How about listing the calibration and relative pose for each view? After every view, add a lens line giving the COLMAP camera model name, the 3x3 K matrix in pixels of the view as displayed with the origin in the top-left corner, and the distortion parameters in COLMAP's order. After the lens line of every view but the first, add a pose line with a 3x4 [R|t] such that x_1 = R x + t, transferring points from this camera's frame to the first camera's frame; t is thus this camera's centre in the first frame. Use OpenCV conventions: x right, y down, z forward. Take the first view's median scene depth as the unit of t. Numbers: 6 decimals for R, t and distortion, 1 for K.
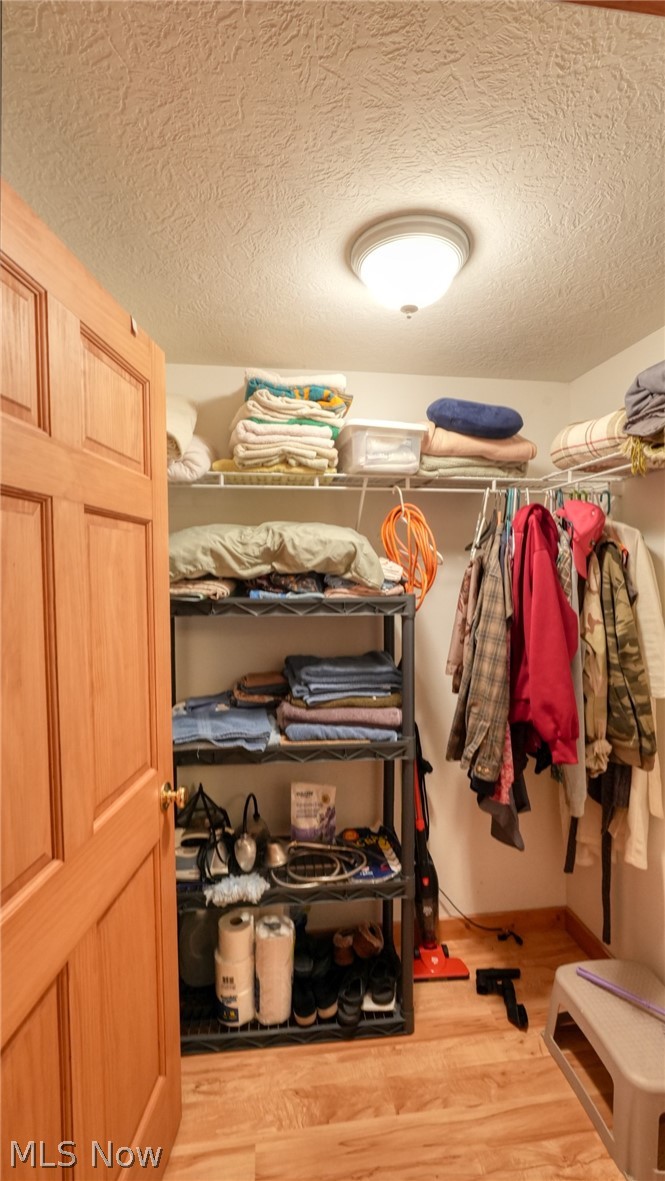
lens RADIAL K [[523.1, 0, 330.8], [0, 523.1, 589.8], [0, 0, 1]] dist [-0.008806, 0.005573]
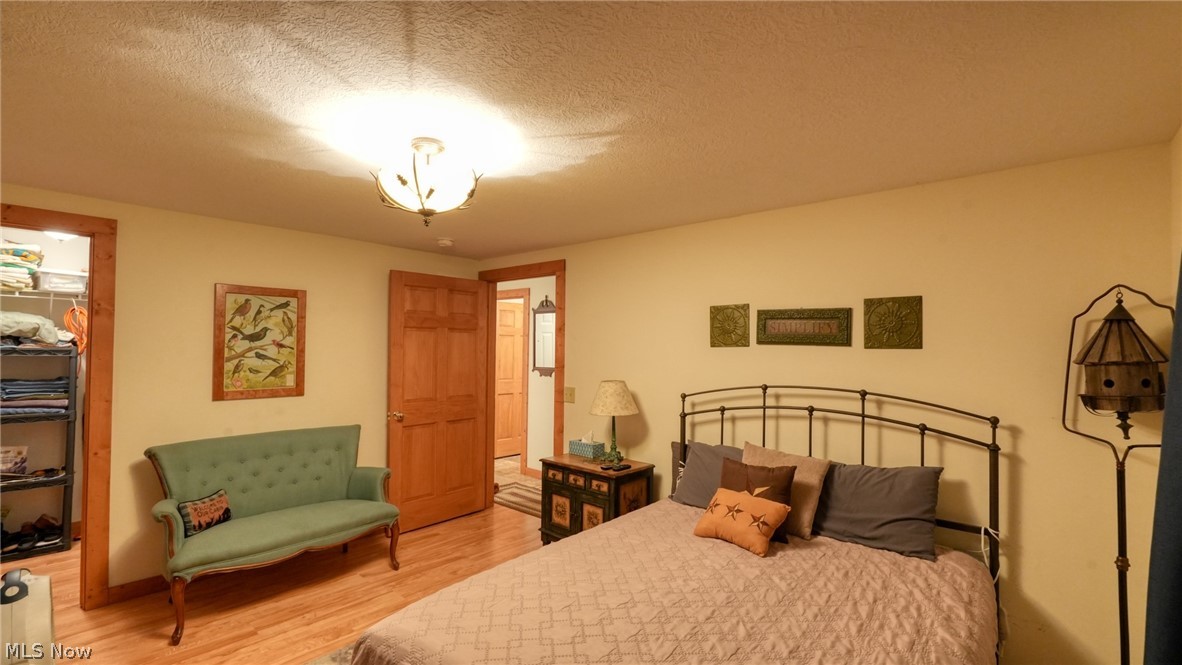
lens RADIAL K [[523.6, 0, 600.2], [0, 523.6, 331.0], [0, 0, 1]] dist [-0.008806, 0.005573]
pose [[0.758777, 0.031244, 0.650601, 0.400523], [0.006955, 0.998403, -0.056058, 0.081636], [-0.651314, 0.047060, 0.757348, -2.169514]]
